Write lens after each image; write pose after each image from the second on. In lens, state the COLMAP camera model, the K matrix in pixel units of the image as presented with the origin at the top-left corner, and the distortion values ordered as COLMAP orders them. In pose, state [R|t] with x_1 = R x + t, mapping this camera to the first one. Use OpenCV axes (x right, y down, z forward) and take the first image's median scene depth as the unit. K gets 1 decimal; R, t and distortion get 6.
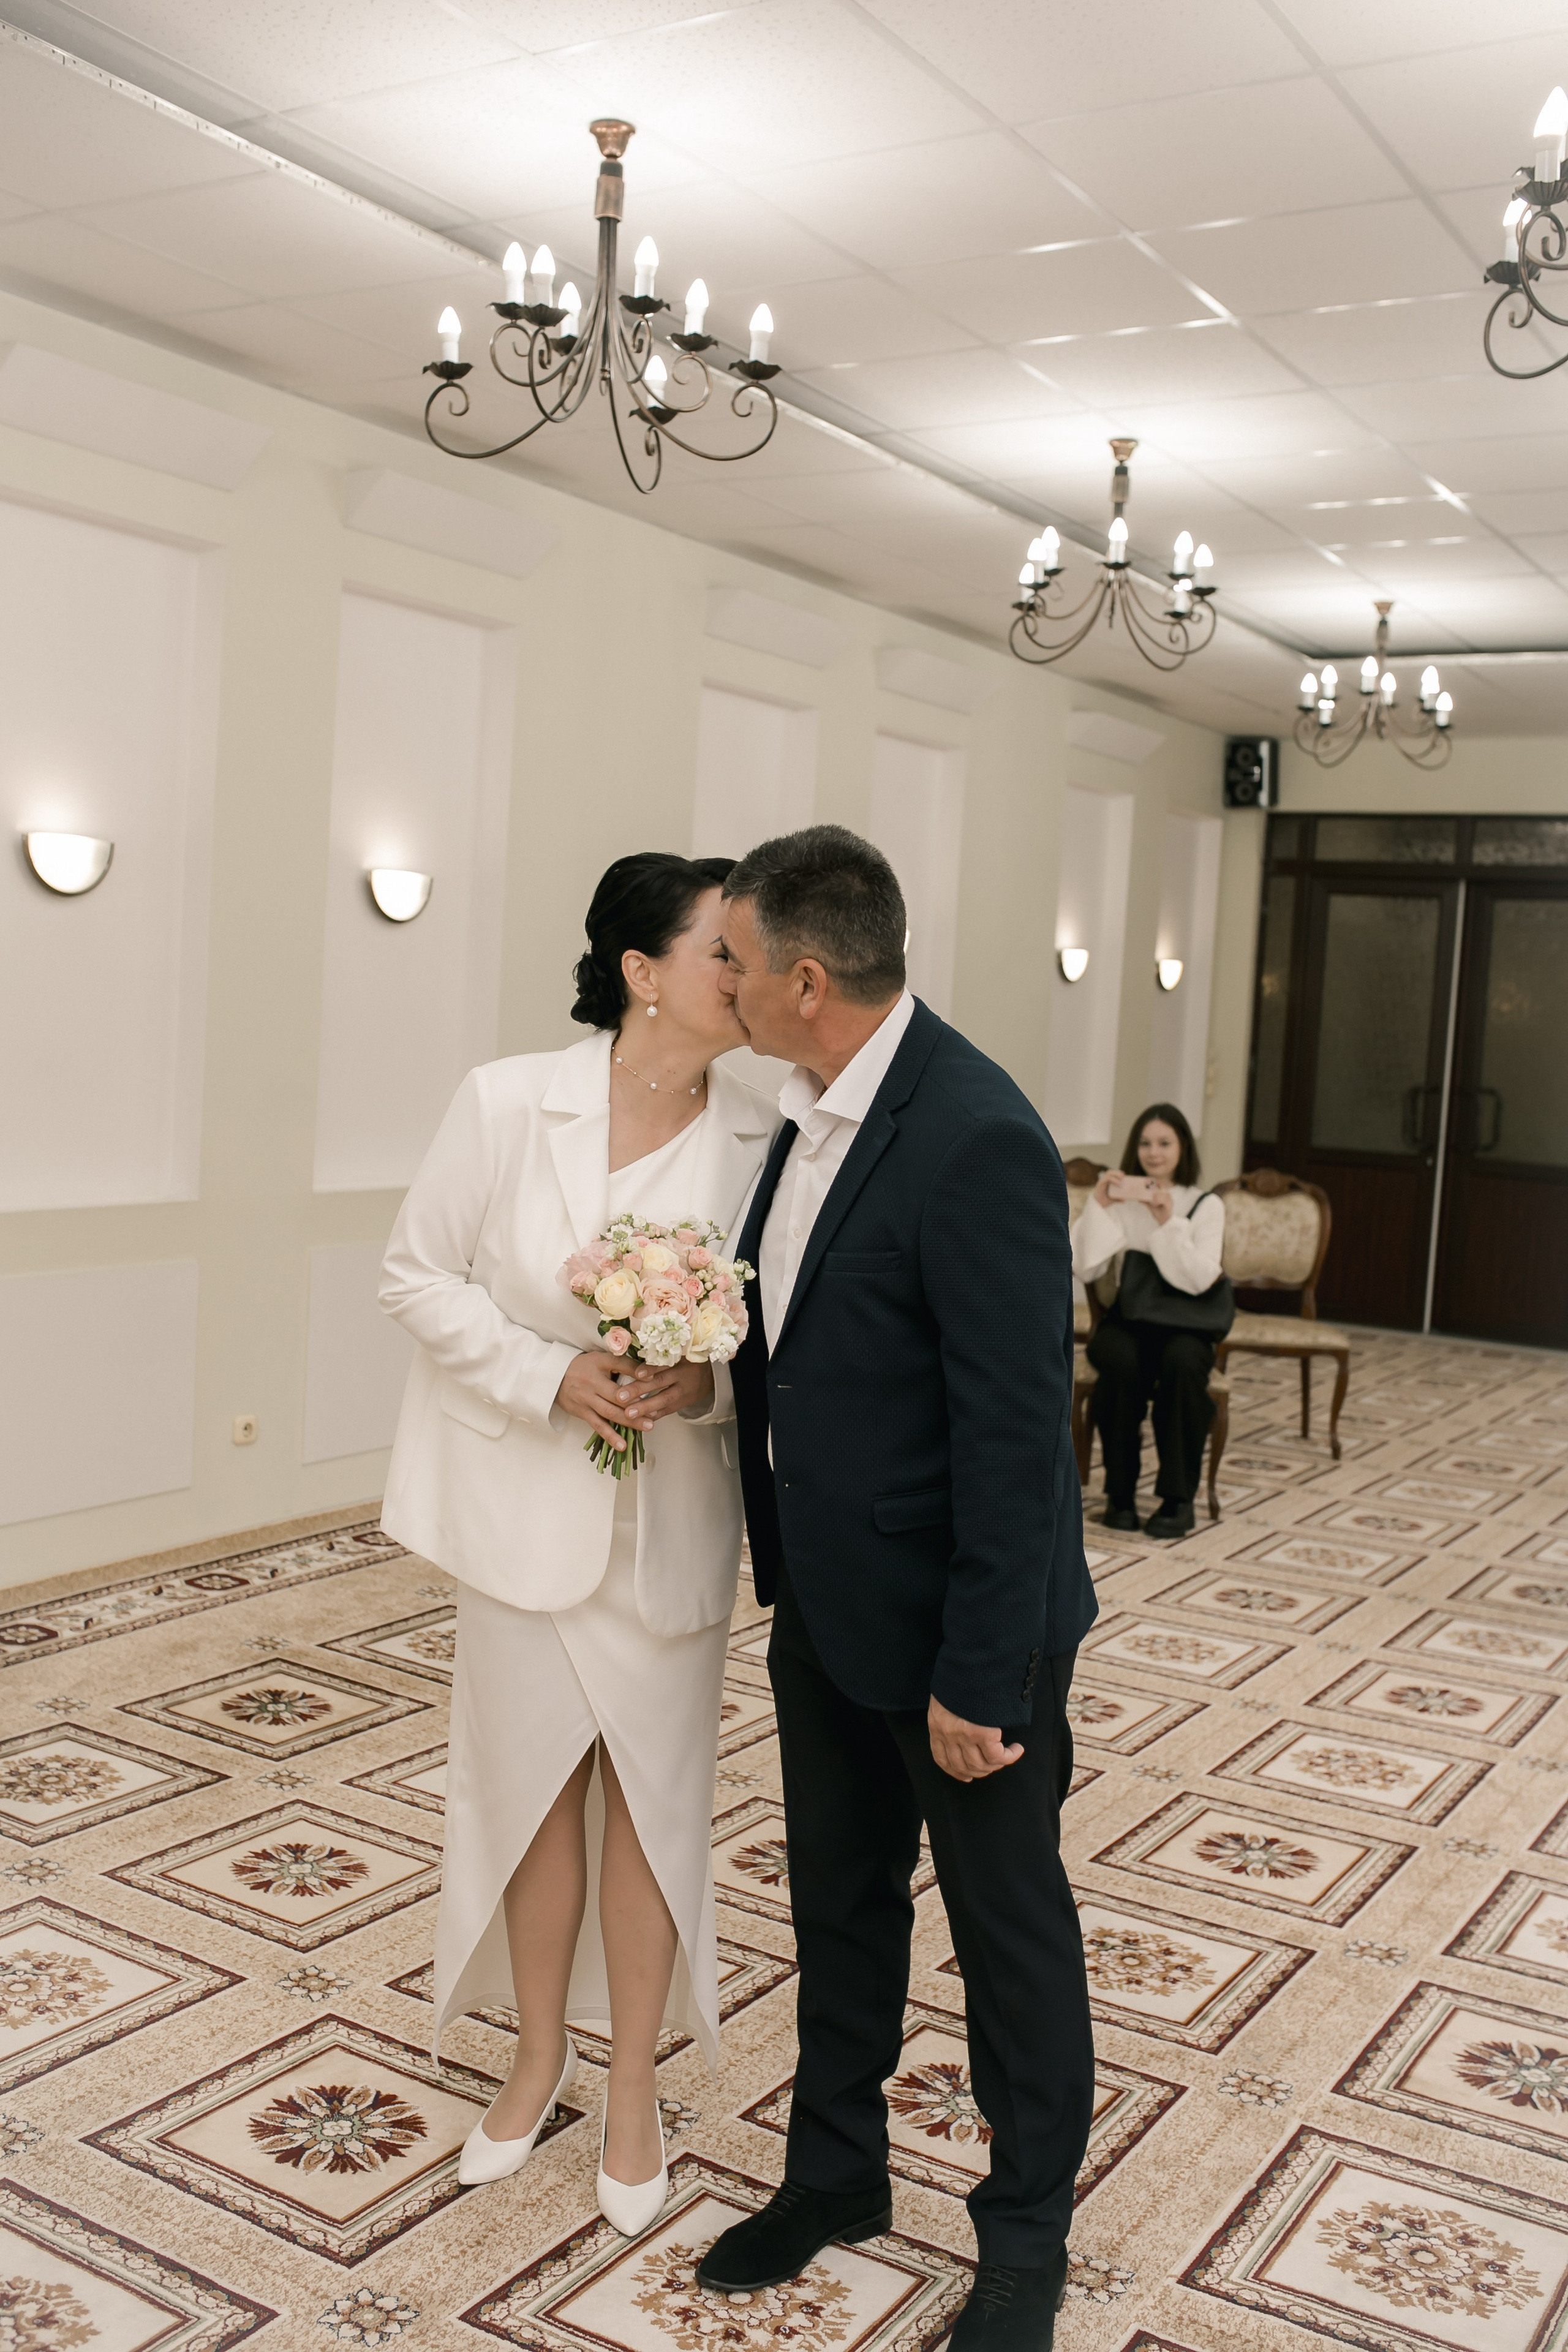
lens RADIAL K [[2230.2, 0, 782.2], [0, 2230.2, 1175.8], [0, 0, 1]] dist [-0.059939, 0.085386]
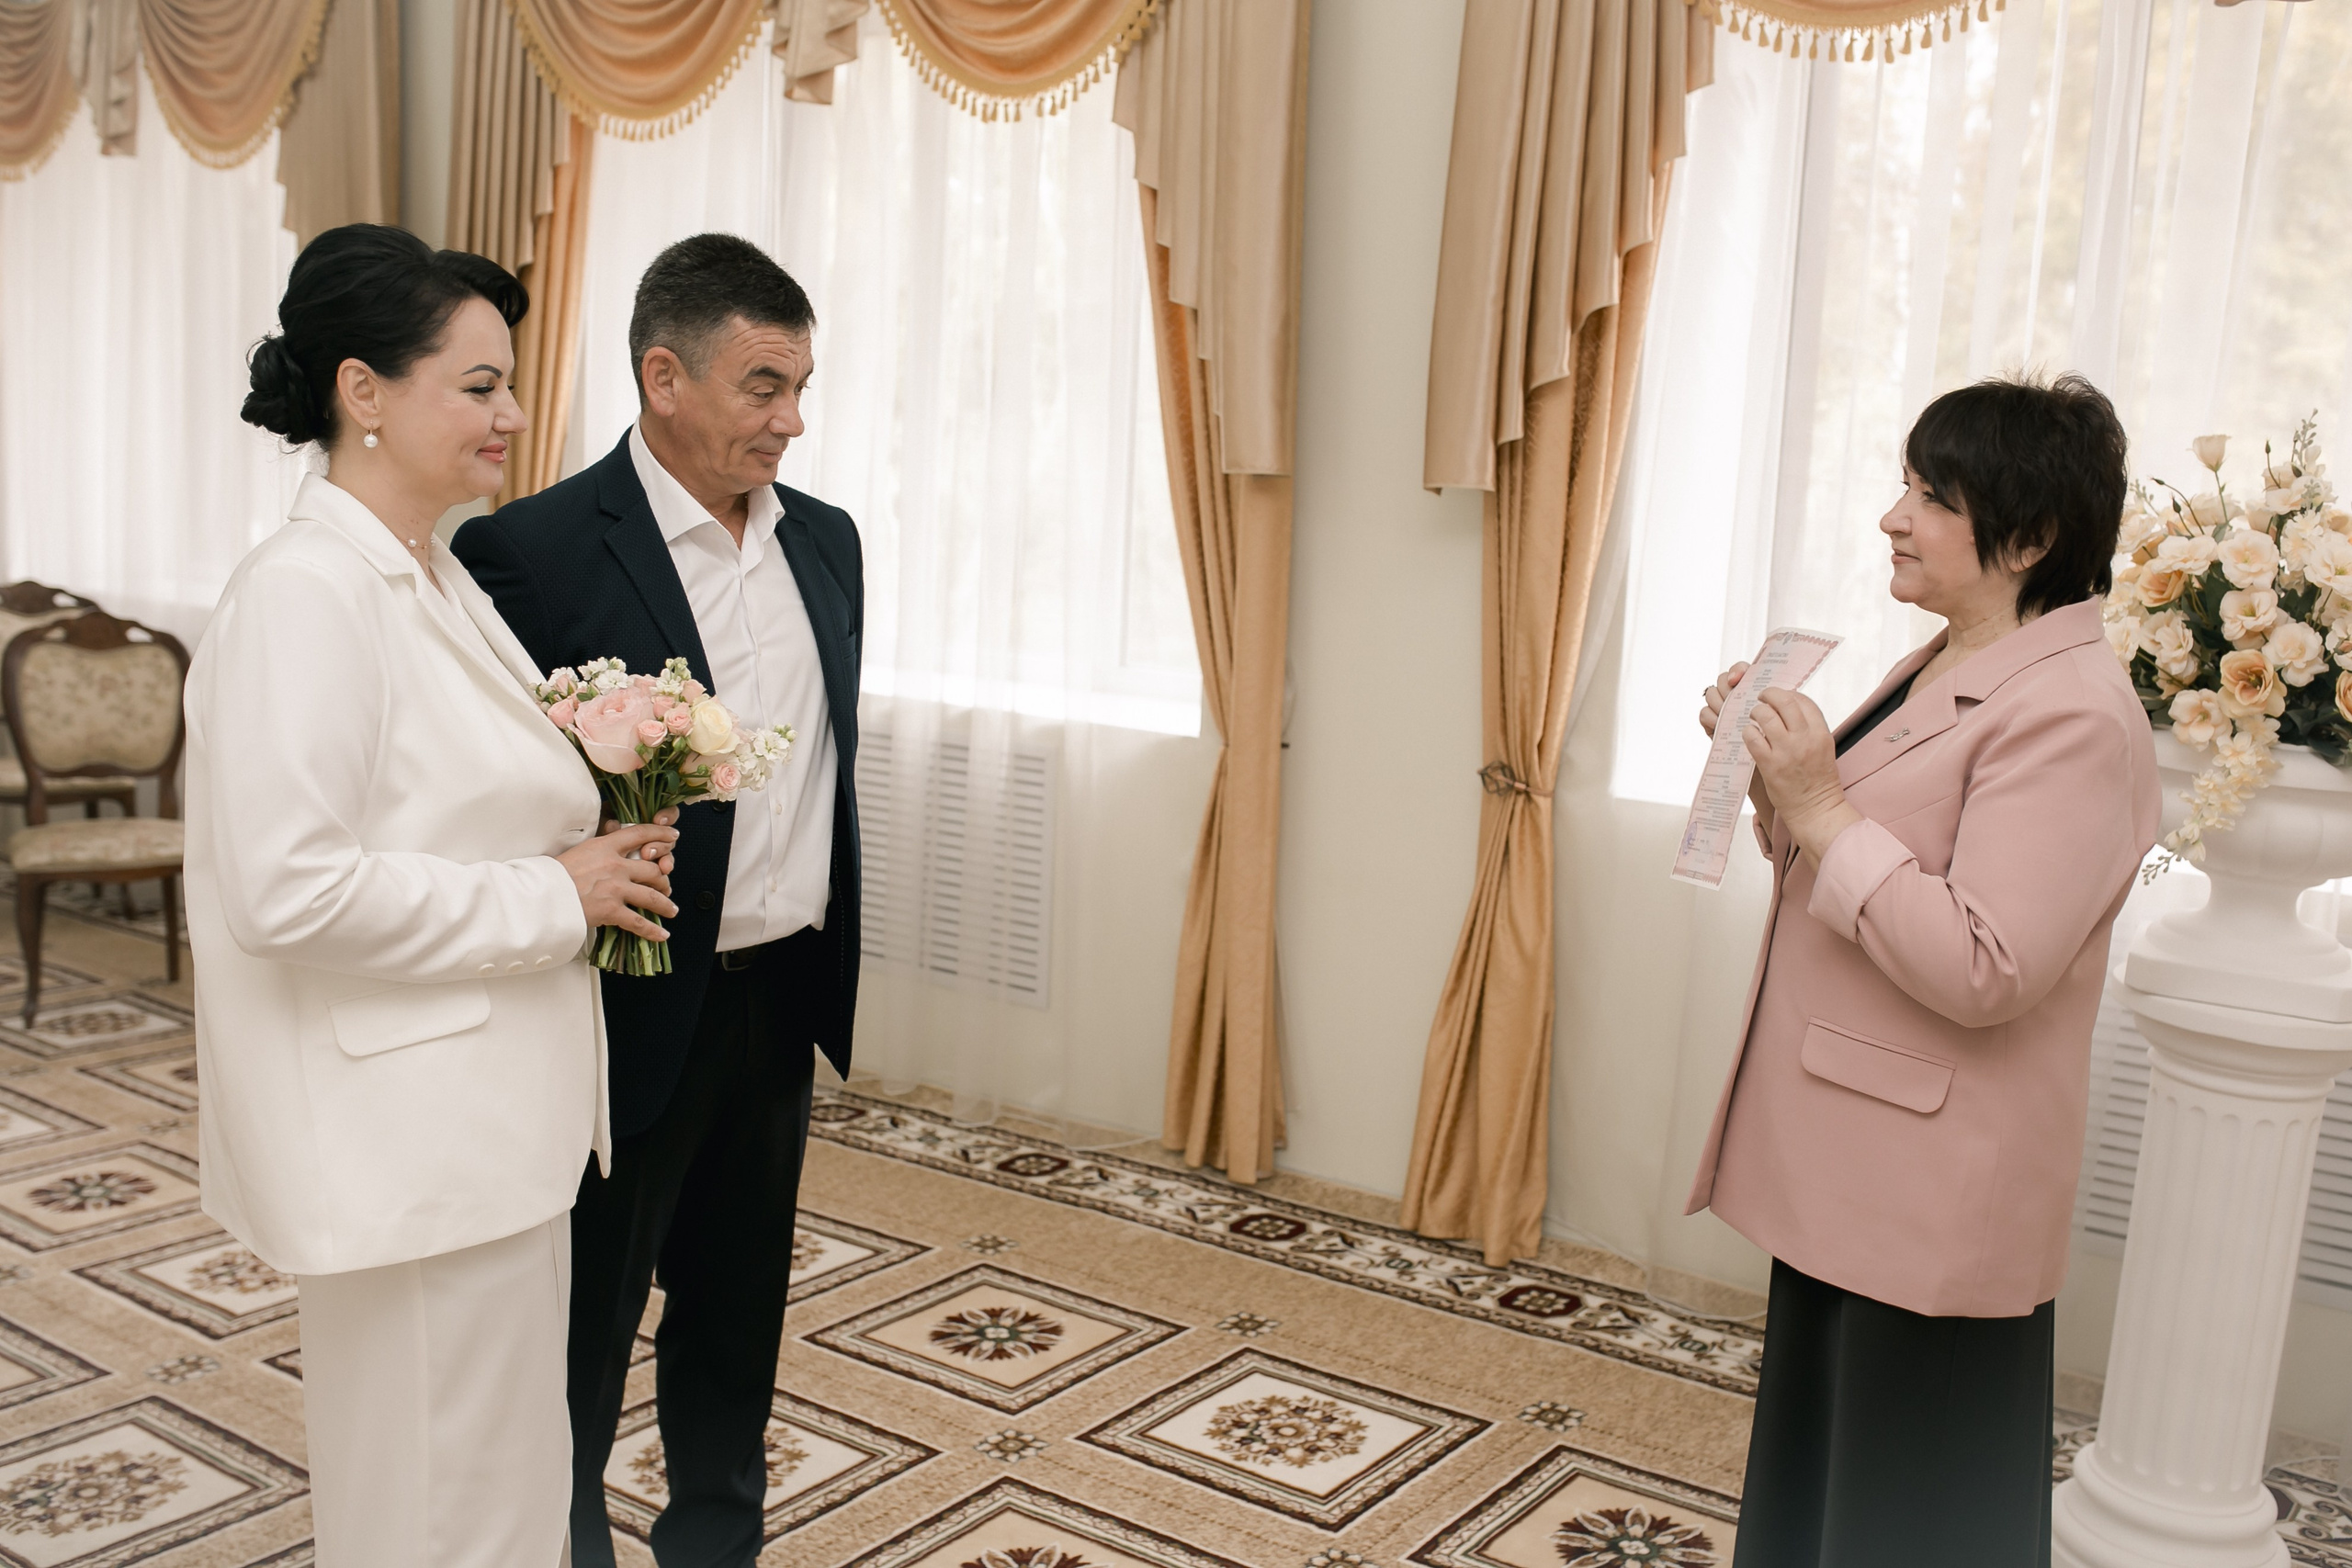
lens RADIAL K [[2233.7, 0, 1170.2], [0, 2233.7, 778.7], [0, 0, 1]] dist [-0.059202, 0.087030]
pose [[0.068231, -0.196472, 0.978132, -0.566120], [0.038628, 0.980202, 0.194194, -0.068091], [-0.996921, 0.024533, 0.074470, 0.468207]]
